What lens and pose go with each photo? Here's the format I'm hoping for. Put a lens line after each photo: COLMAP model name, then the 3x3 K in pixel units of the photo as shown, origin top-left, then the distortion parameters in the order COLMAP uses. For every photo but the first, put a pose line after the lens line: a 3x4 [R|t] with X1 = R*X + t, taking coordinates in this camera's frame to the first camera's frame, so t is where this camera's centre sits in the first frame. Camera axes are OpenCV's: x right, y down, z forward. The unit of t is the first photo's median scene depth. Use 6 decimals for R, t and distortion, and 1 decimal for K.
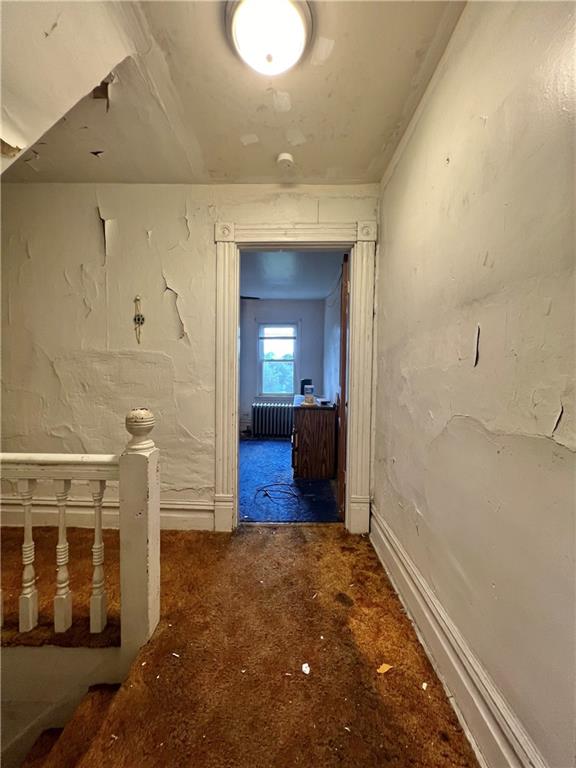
lens RADIAL K [[306.8, 0, 289.7], [0, 306.8, 383.5], [0, 0, 1]] dist [-0.001540, 0.000299]
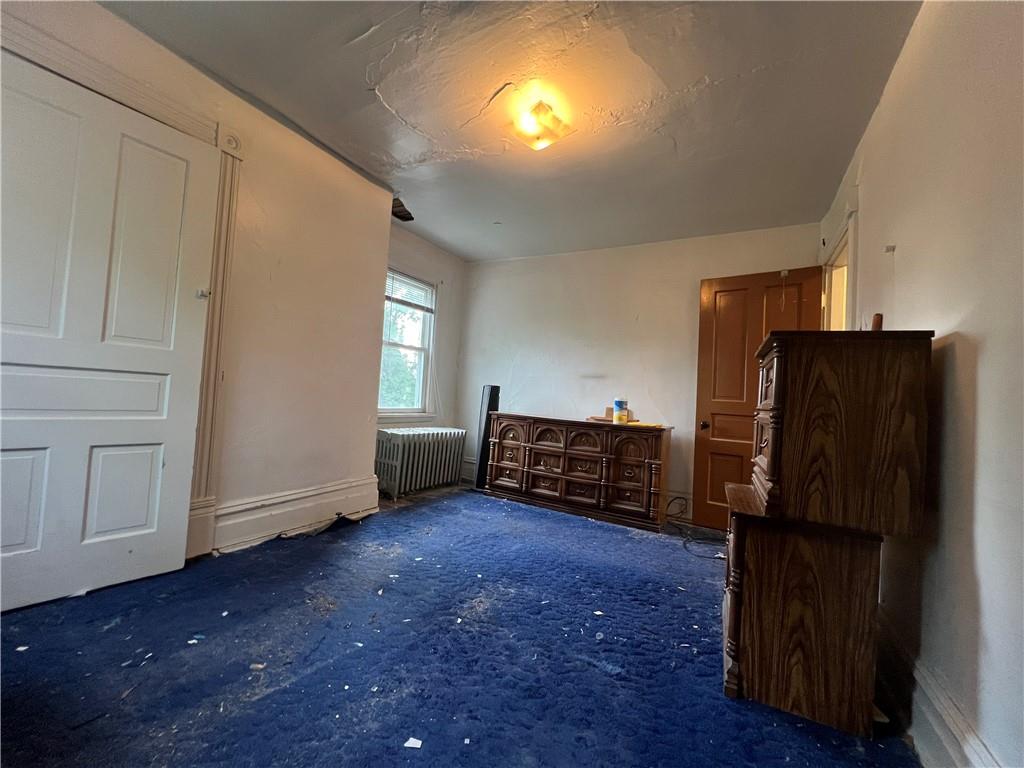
lens RADIAL K [[409.1, 0, 511.4], [0, 409.1, 383.1], [0, 0, 1]] dist [-0.001540, 0.000299]
pose [[0.475688, 0.044476, 0.878489, -0.578495], [-0.025897, 0.998996, -0.036554, 0.008937], [-0.879233, -0.005362, 0.476362, 0.516318]]
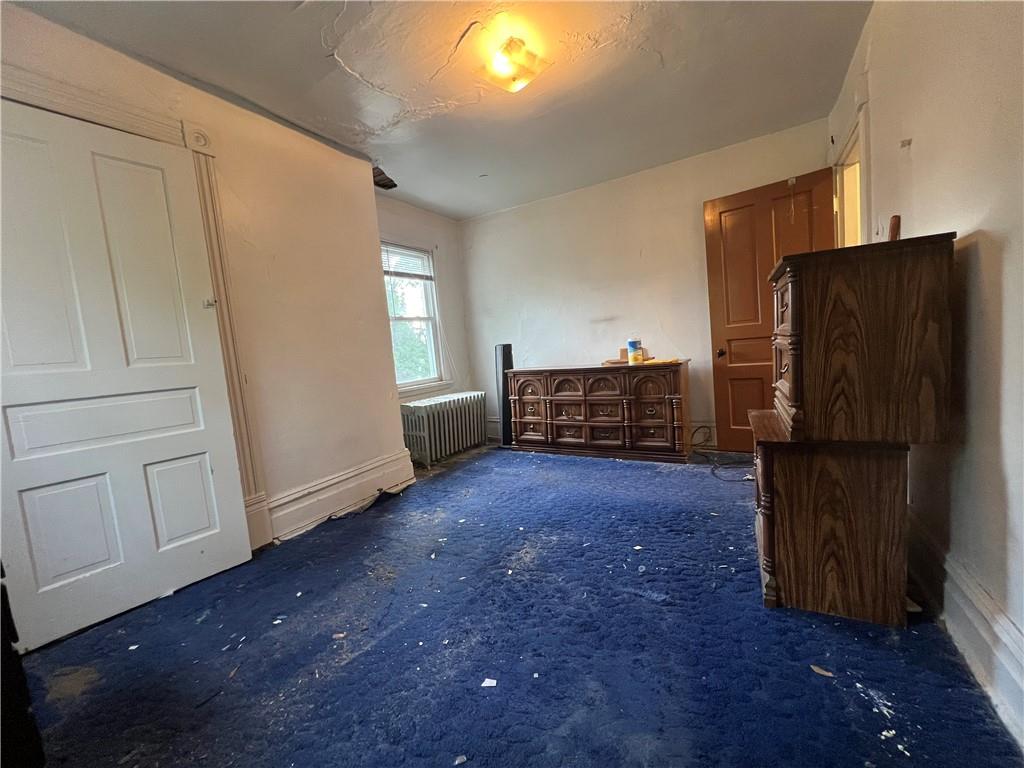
lens RADIAL K [[409.1, 0, 511.4], [0, 409.1, 383.1], [0, 0, 1]] dist [-0.001540, 0.000299]
pose [[0.494795, -0.132400, 0.858864, -0.583429], [0.124470, 0.988933, 0.080744, -0.001154], [-0.860050, 0.066951, 0.505799, 0.517120]]
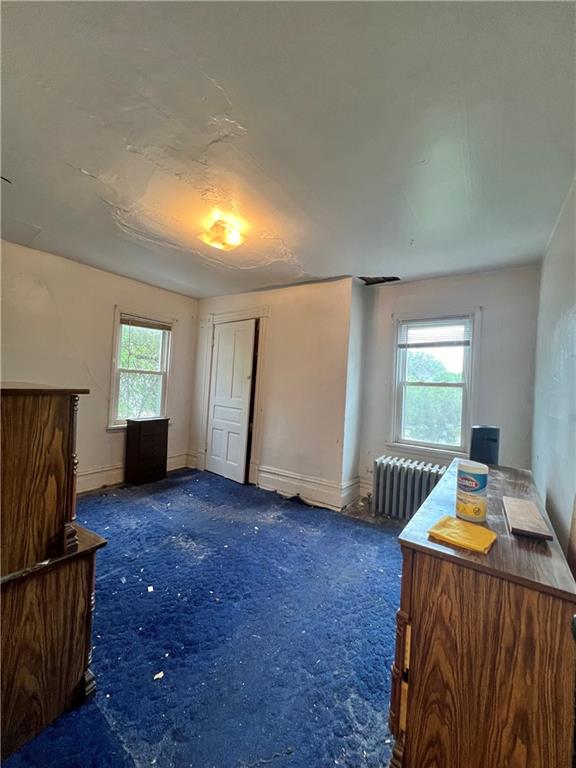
lens RADIAL K [[306.8, 0, 289.7], [0, 306.8, 383.5], [0, 0, 1]] dist [-0.001540, 0.000299]
pose [[0.838099, 0.026613, -0.544869, 0.050634], [-0.061492, 0.997052, -0.045885, -0.035827], [0.542041, 0.071961, 0.837265, 0.398870]]
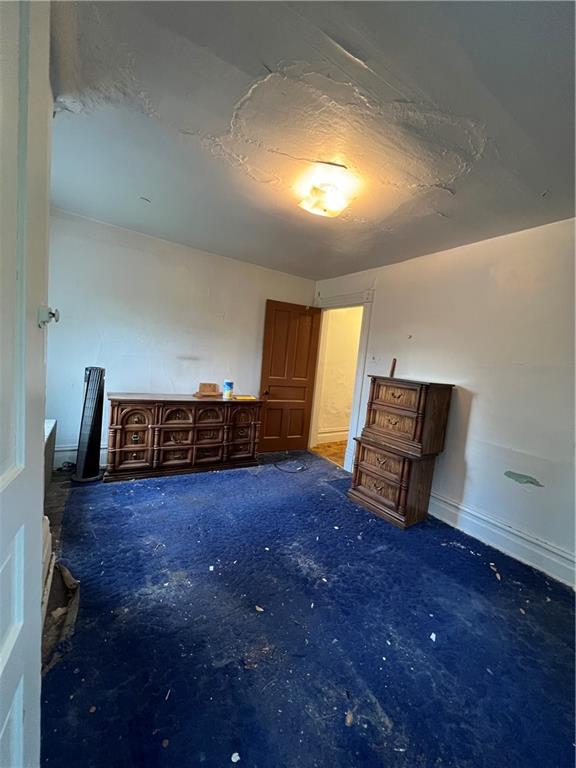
lens RADIAL K [[306.8, 0, 289.7], [0, 306.8, 383.5], [0, 0, 1]] dist [-0.001540, 0.000299]
pose [[-0.544727, -0.139351, 0.826955, -0.545955], [-0.075648, 0.990242, 0.117036, -0.070400], [-0.835195, 0.001195, -0.549953, 0.905906]]
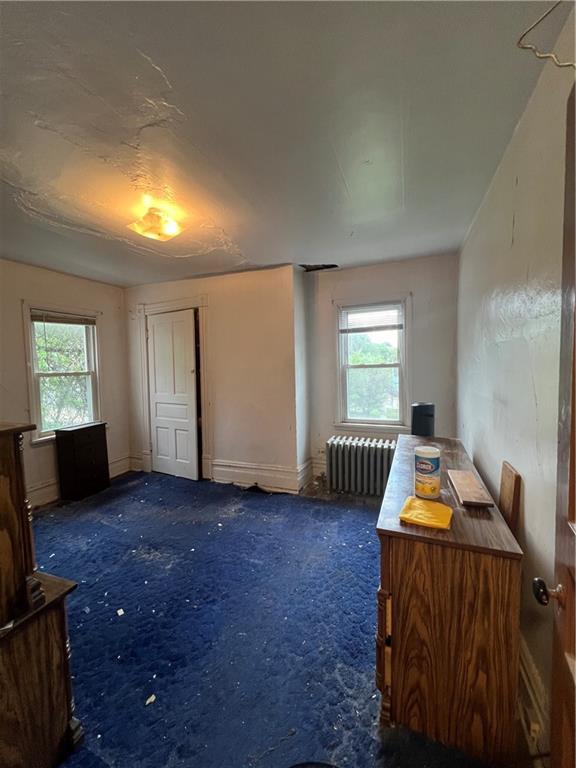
lens RADIAL K [[306.8, 0, 289.7], [0, 306.8, 383.5], [0, 0, 1]] dist [-0.001540, 0.000299]
pose [[0.932881, -0.013025, -0.359949, 0.028361], [0.021302, 0.999592, 0.019038, -0.057236], [0.359554, -0.025428, 0.932778, 0.385813]]
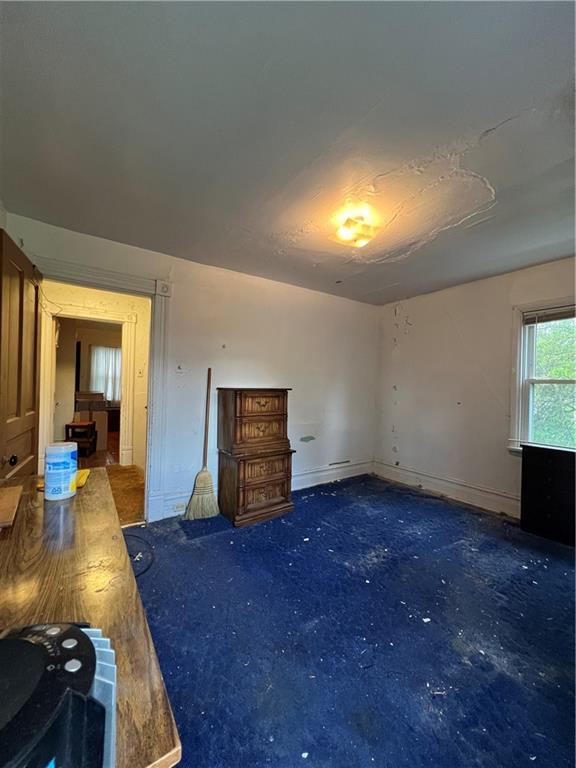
lens RADIAL K [[306.8, 0, 289.7], [0, 306.8, 383.5], [0, 0, 1]] dist [-0.001540, 0.000299]
pose [[-0.812179, -0.034755, -0.582372, 0.038049], [-0.056833, 0.998190, 0.019689, -0.055023], [0.580634, 0.049089, -0.812684, 0.948176]]
